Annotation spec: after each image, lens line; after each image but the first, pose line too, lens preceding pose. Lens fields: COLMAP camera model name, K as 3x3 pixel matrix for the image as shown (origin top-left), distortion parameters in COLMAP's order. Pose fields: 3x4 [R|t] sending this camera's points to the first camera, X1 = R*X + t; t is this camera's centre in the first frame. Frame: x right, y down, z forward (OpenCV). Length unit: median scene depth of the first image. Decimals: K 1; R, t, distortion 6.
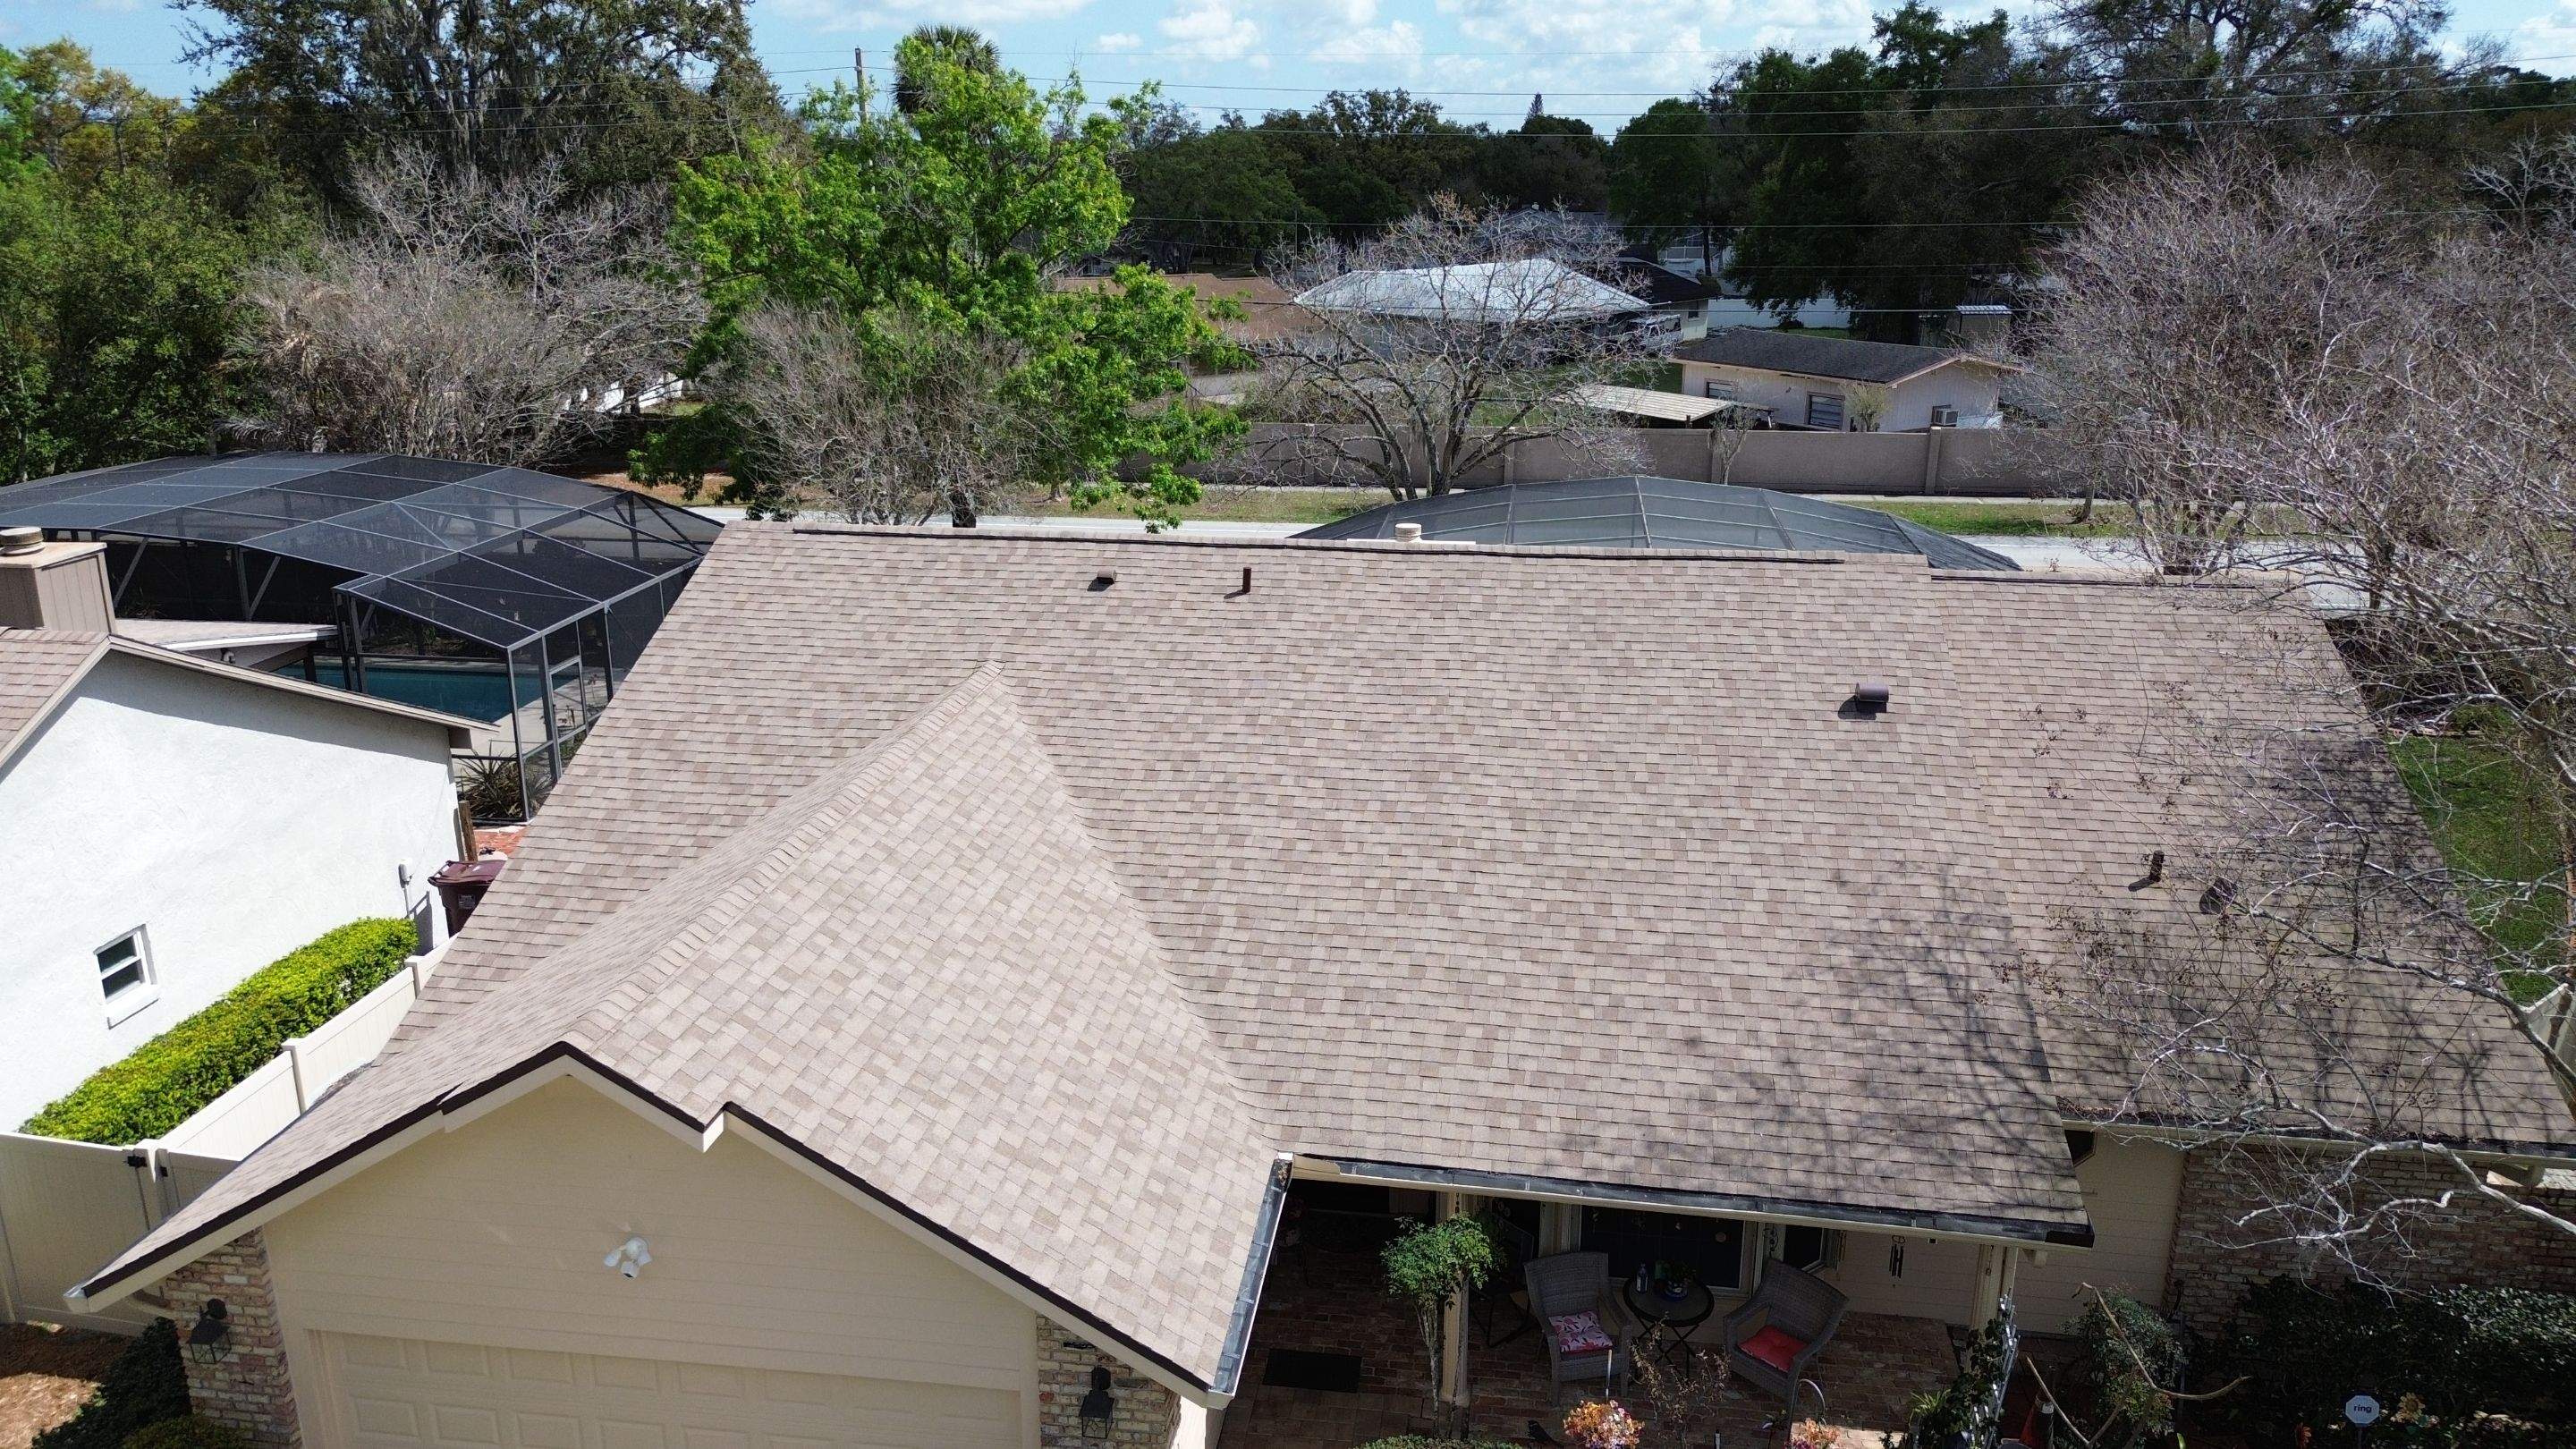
lens RADIAL K [[1747.1, 0, 1278.3], [0, 1747.1, 716.6], [0, 0, 1]] dist [0.055296, -0.152623]
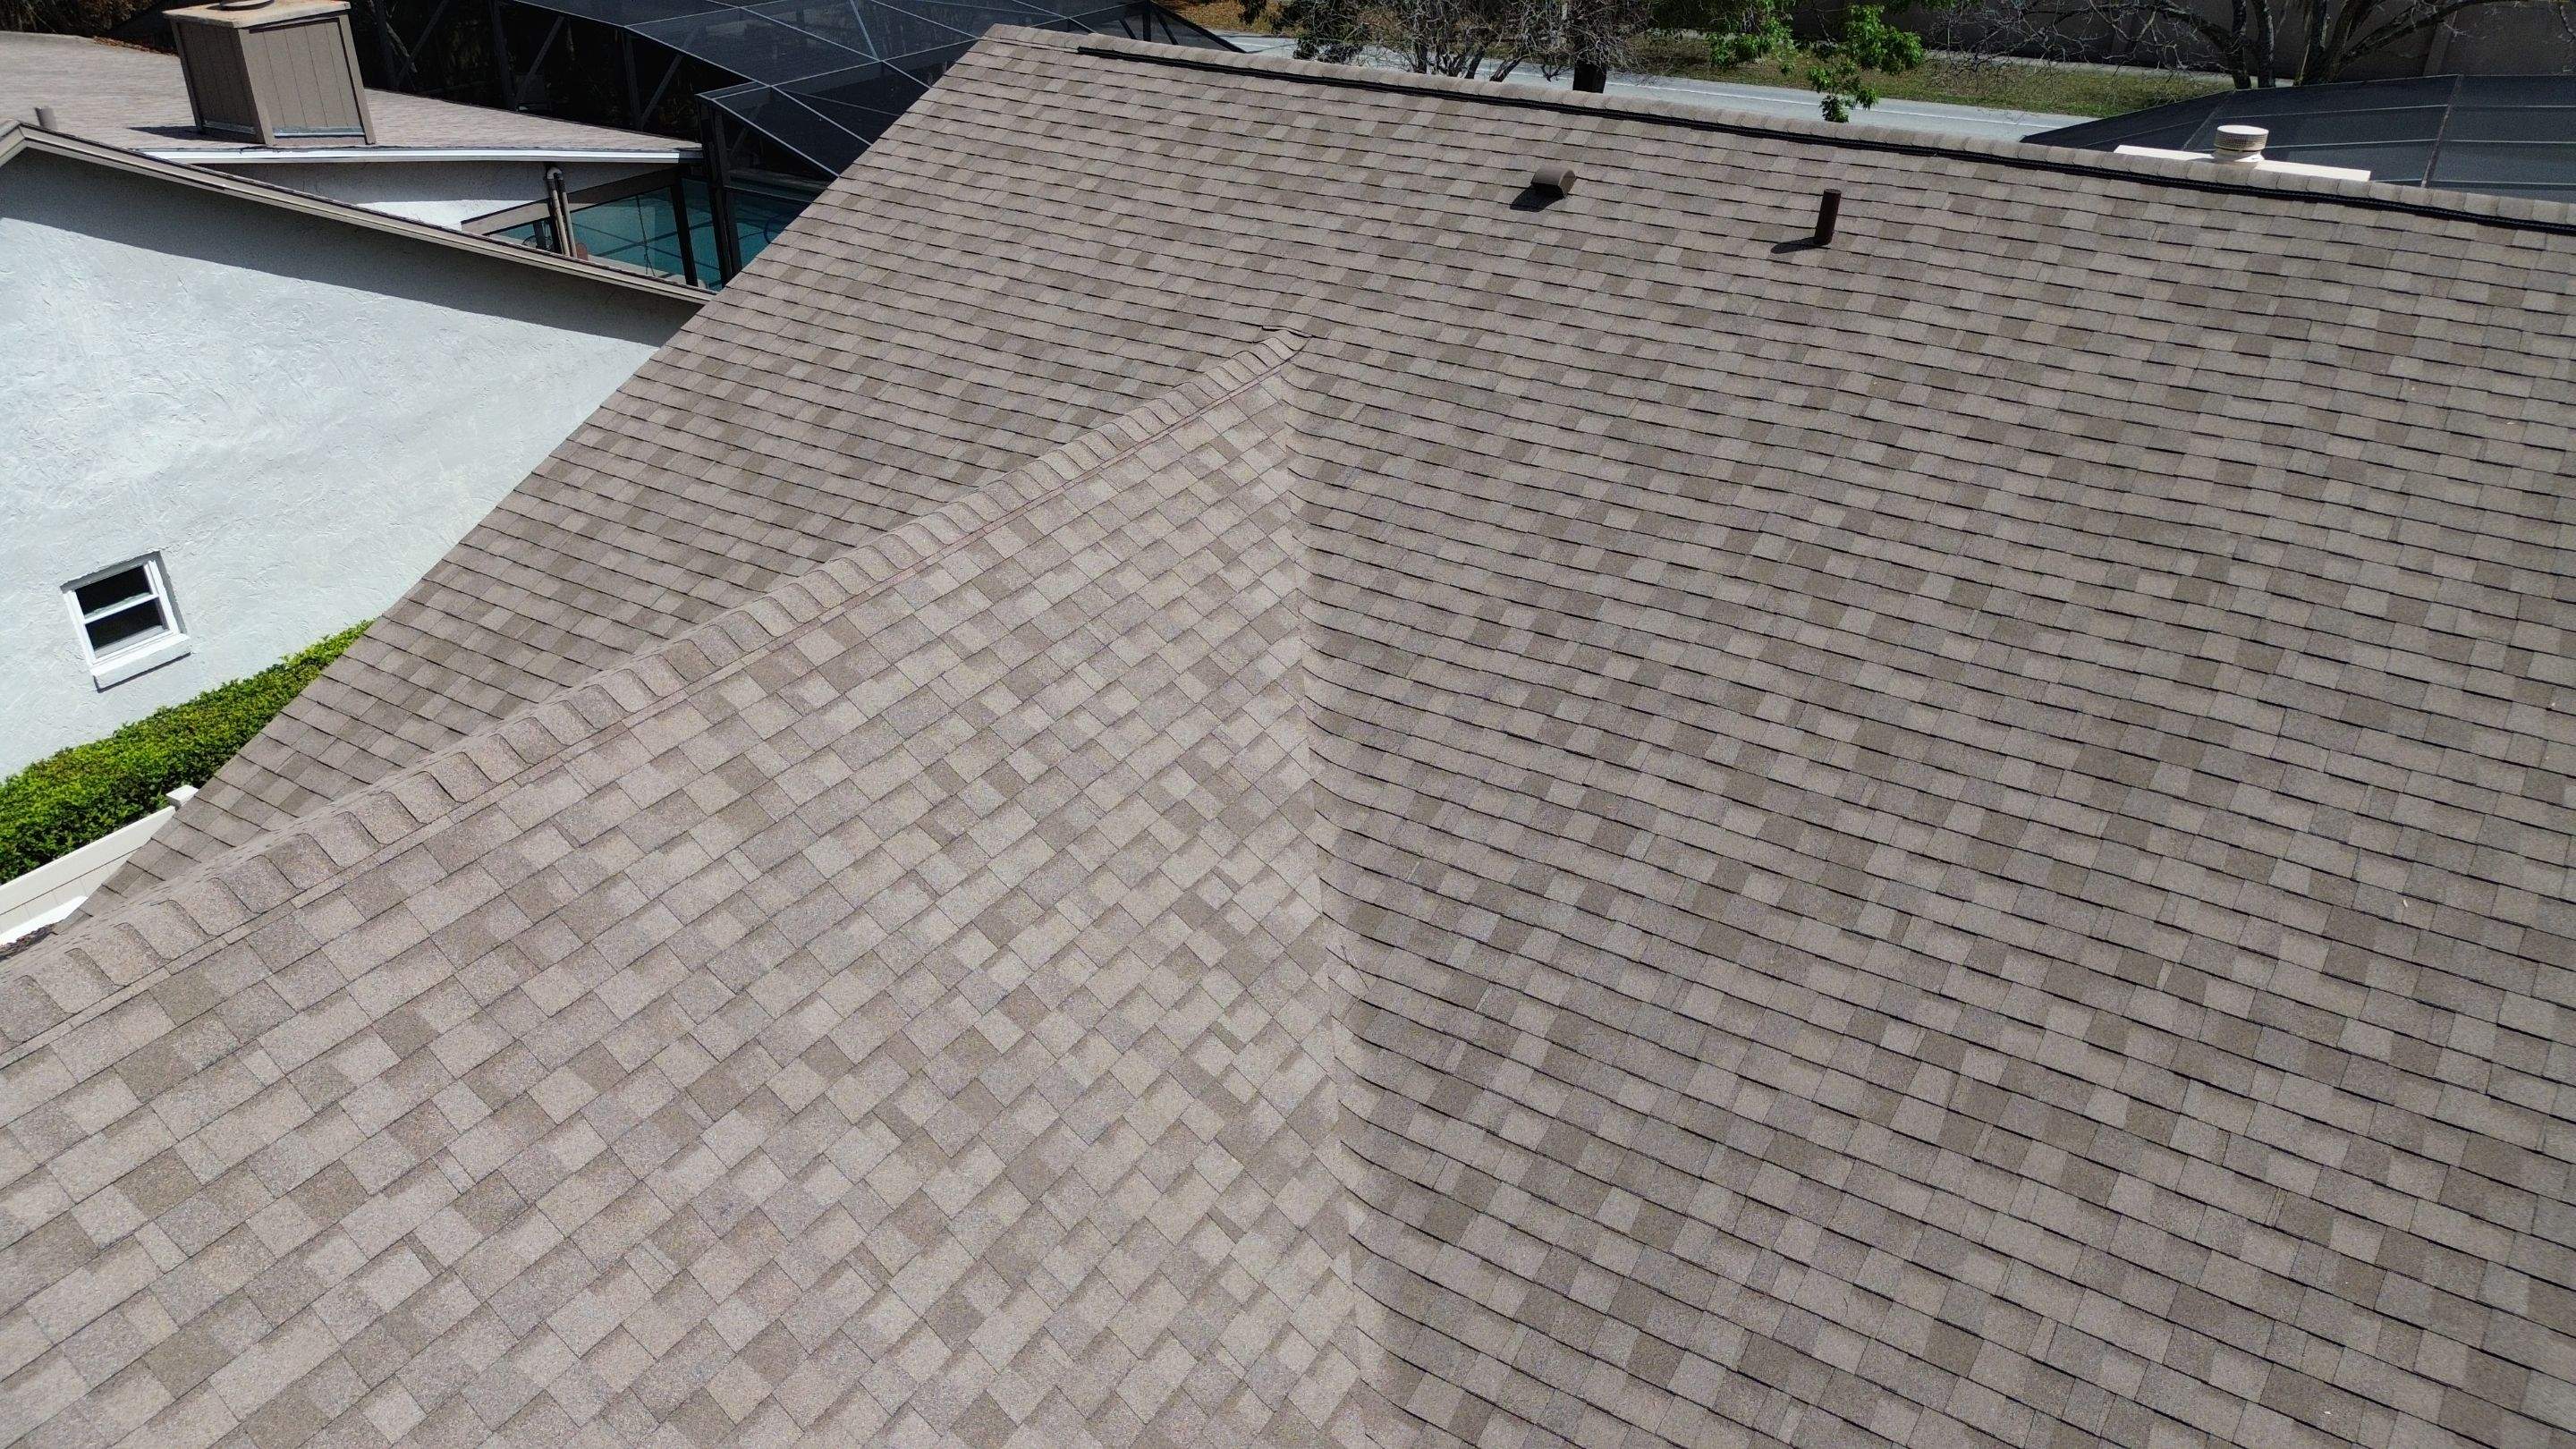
lens RADIAL K [[1799.5, 0, 1288.8], [0, 1799.5, 713.3], [0, 0, 1]] dist [0.065139, -0.082150]
pose [[0.919645, 0.196123, -0.340277, 0.045869], [-0.116877, 0.963805, 0.239625, -0.054167], [0.374956, -0.180600, 0.909281, 0.517710]]
